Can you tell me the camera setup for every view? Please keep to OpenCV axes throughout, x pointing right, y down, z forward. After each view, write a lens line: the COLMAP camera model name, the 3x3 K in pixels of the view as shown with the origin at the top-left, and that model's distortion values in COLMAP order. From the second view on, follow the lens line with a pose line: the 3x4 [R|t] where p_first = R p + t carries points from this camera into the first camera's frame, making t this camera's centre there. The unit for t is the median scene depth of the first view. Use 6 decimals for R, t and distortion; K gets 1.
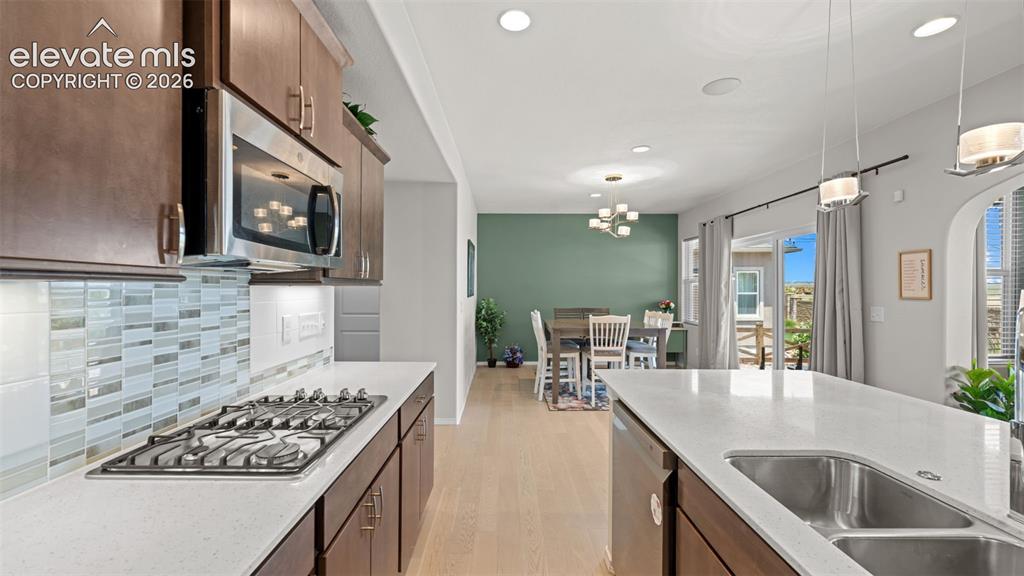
lens RADIAL K [[413.2, 0, 509.3], [0, 413.2, 290.4], [0, 0, 1]] dist [0.000657, -0.000439]
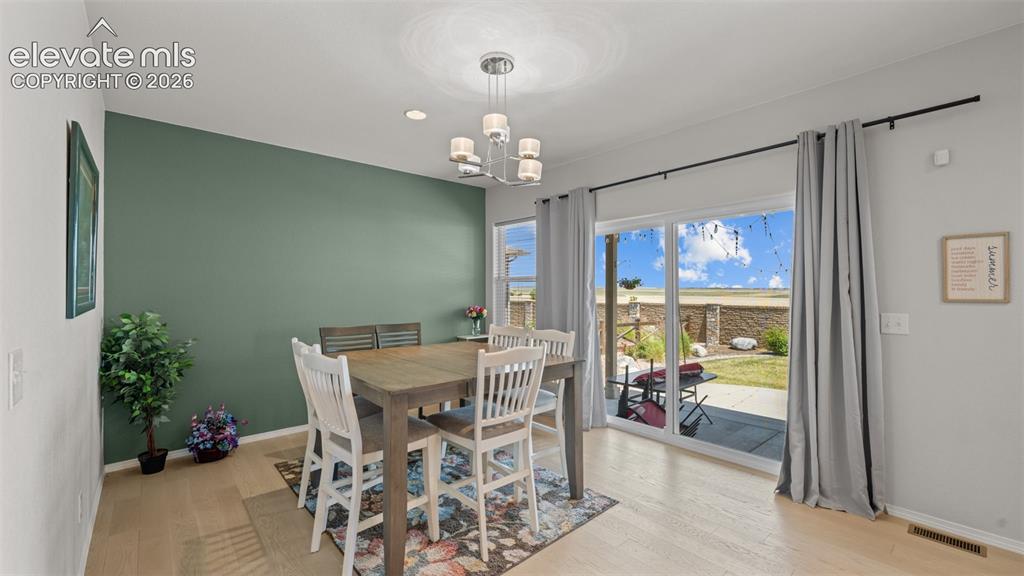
lens RADIAL K [[413.2, 0, 509.3], [0, 413.2, 290.4], [0, 0, 1]] dist [0.000657, -0.000439]
pose [[0.759692, -0.001940, 0.650280, -0.058318], [0.004954, 0.999984, -0.002804, -0.000916], [-0.650264, 0.005352, 0.759690, 0.627359]]
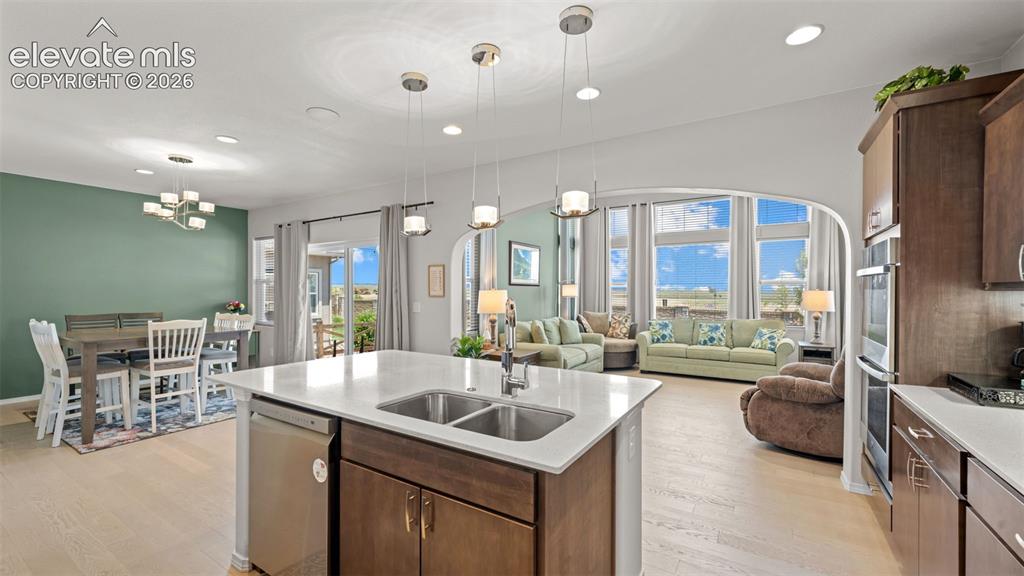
lens RADIAL K [[413.2, 0, 509.3], [0, 413.2, 290.4], [0, 0, 1]] dist [0.000657, -0.000439]
pose [[0.542572, 0.001041, 0.840009, -0.099157], [-0.000773, 0.999999, -0.000740, -0.000291], [-0.840009, -0.000248, 0.542572, -0.035025]]
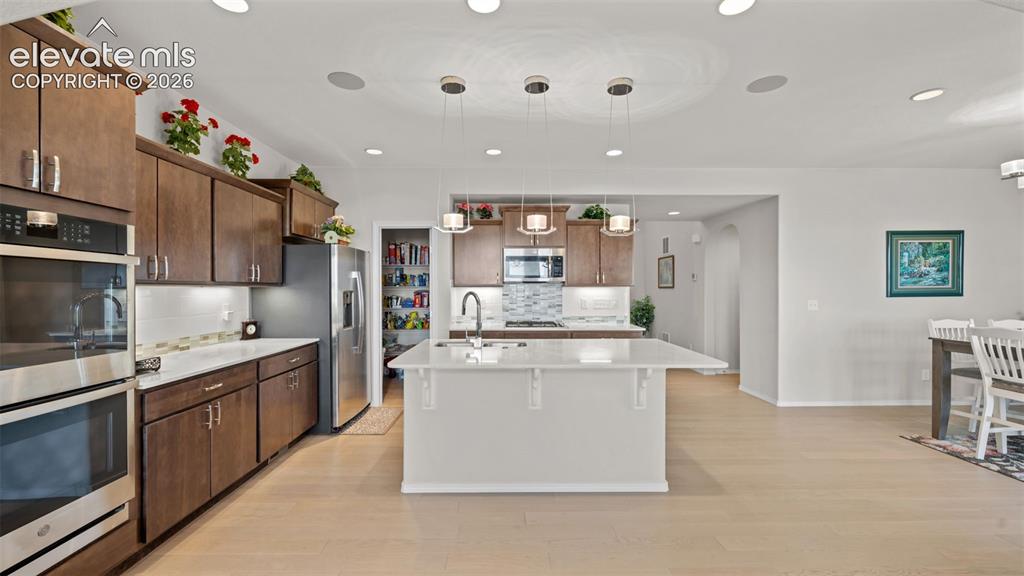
lens RADIAL K [[413.2, 0, 509.3], [0, 413.2, 290.4], [0, 0, 1]] dist [0.000657, -0.000439]
pose [[0.004746, 0.001715, -0.999987, 0.852640], [-0.002044, 0.999996, 0.001705, 0.002803], [0.999987, 0.002036, 0.004750, 0.209268]]
